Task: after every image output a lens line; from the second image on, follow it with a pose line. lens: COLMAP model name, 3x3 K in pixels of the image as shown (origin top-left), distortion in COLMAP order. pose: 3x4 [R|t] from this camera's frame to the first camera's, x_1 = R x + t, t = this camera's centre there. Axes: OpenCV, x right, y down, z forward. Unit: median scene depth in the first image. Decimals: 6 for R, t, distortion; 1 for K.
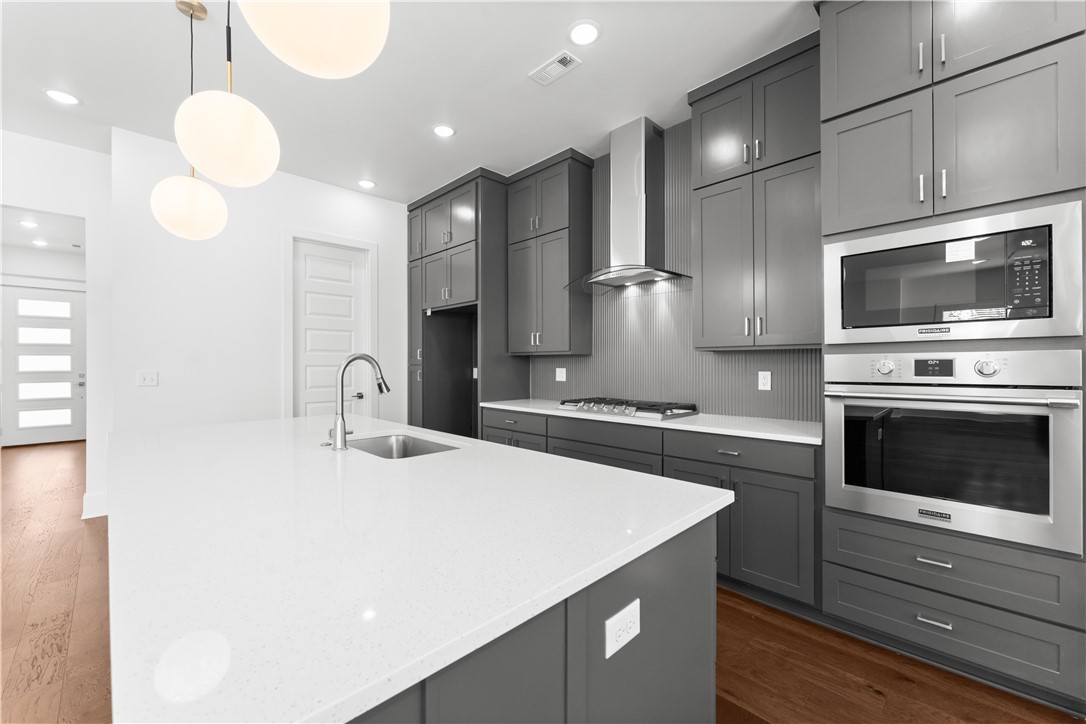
lens RADIAL K [[436.9, 0, 539.1], [0, 436.9, 364.9], [0, 0, 1]] dist [-0.000404, -0.000272]
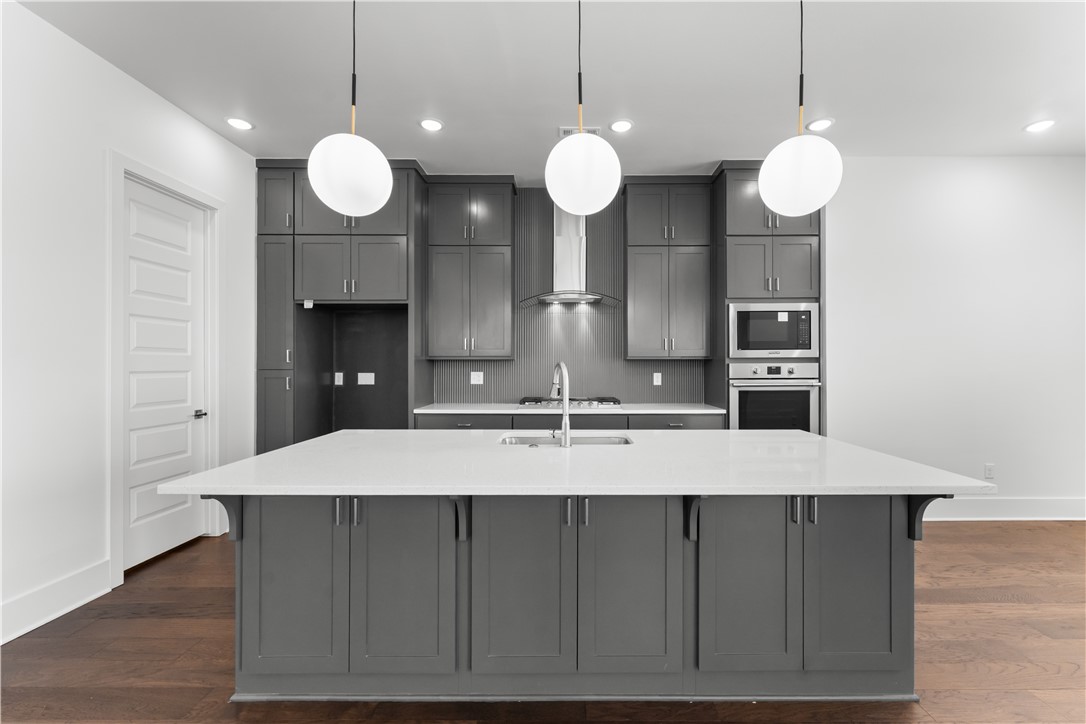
lens RADIAL K [[456.6, 0, 568.4], [0, 456.6, 362.8], [0, 0, 1]] dist [0.001103, -0.000009]
pose [[0.698738, 0.003466, 0.715369, -0.765455], [0.000907, 0.999983, -0.005732, -0.010557], [-0.715377, 0.004654, 0.698723, 0.096702]]
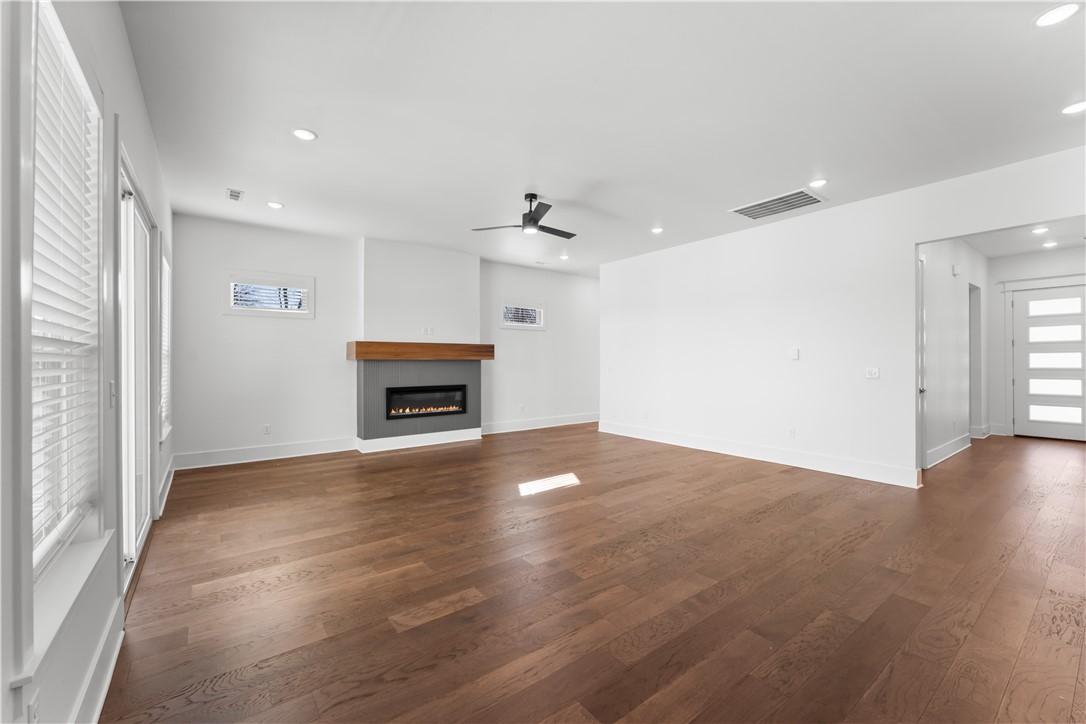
lens RADIAL K [[441.2, 0, 539.9], [0, 441.2, 360.2], [0, 0, 1]] dist [-0.001124, -0.000262]
pose [[-0.133996, 0.000667, -0.990982, 0.115091], [-0.001747, 0.999998, 0.000909, -0.005466], [0.990980, 0.001853, -0.133994, -0.124005]]
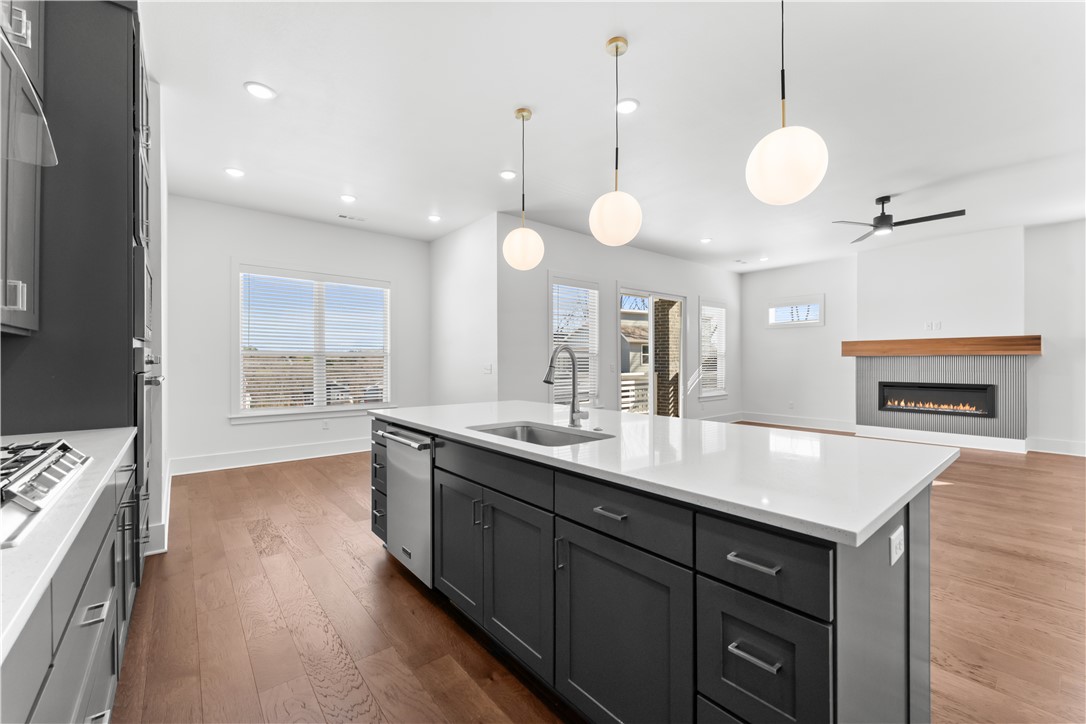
lens RADIAL K [[436.7, 0, 538.6], [0, 436.7, 359.8], [0, 0, 1]] dist [0.001161, 0.000253]
pose [[-0.995745, 0.003646, 0.092077, -0.275651], [0.003686, 0.999993, 0.000267, 0.007394], [-0.092076, 0.000606, -0.995752, 1.296140]]
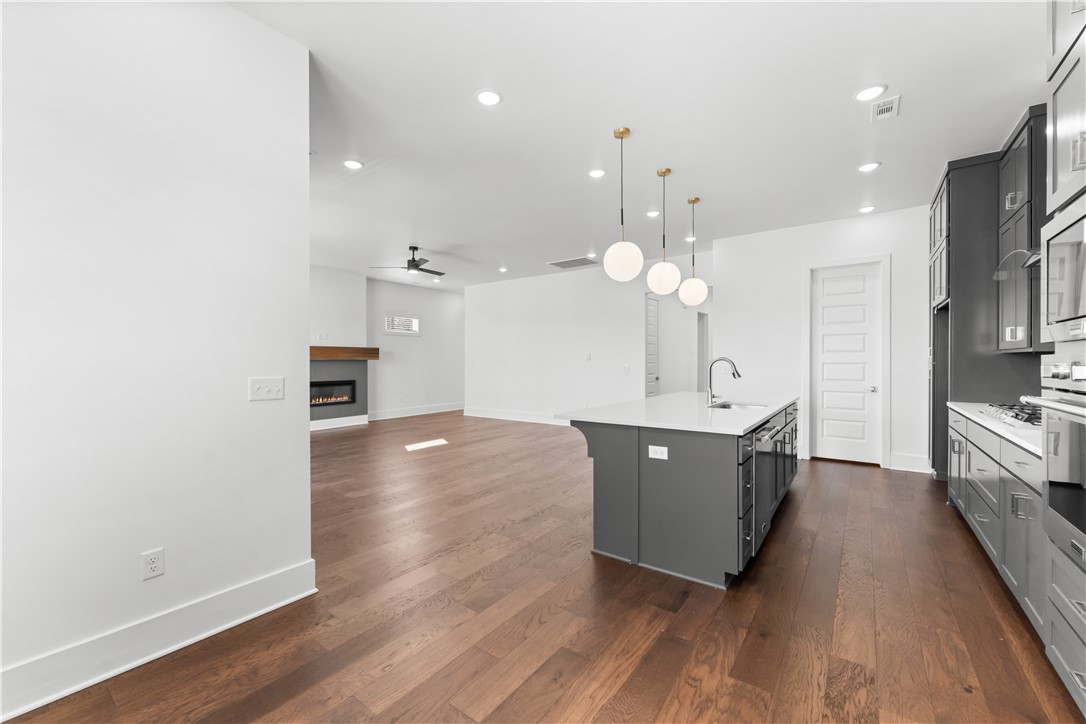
lens RADIAL K [[439.9, 0, 541.1], [0, 439.9, 363.5], [0, 0, 1]] dist [0.000438, -0.000076]
pose [[0.157801, 0.008223, -0.987437, 0.881333], [-0.002274, 0.999966, 0.007964, -0.007182], [0.987468, 0.000989, 0.157815, -0.075243]]
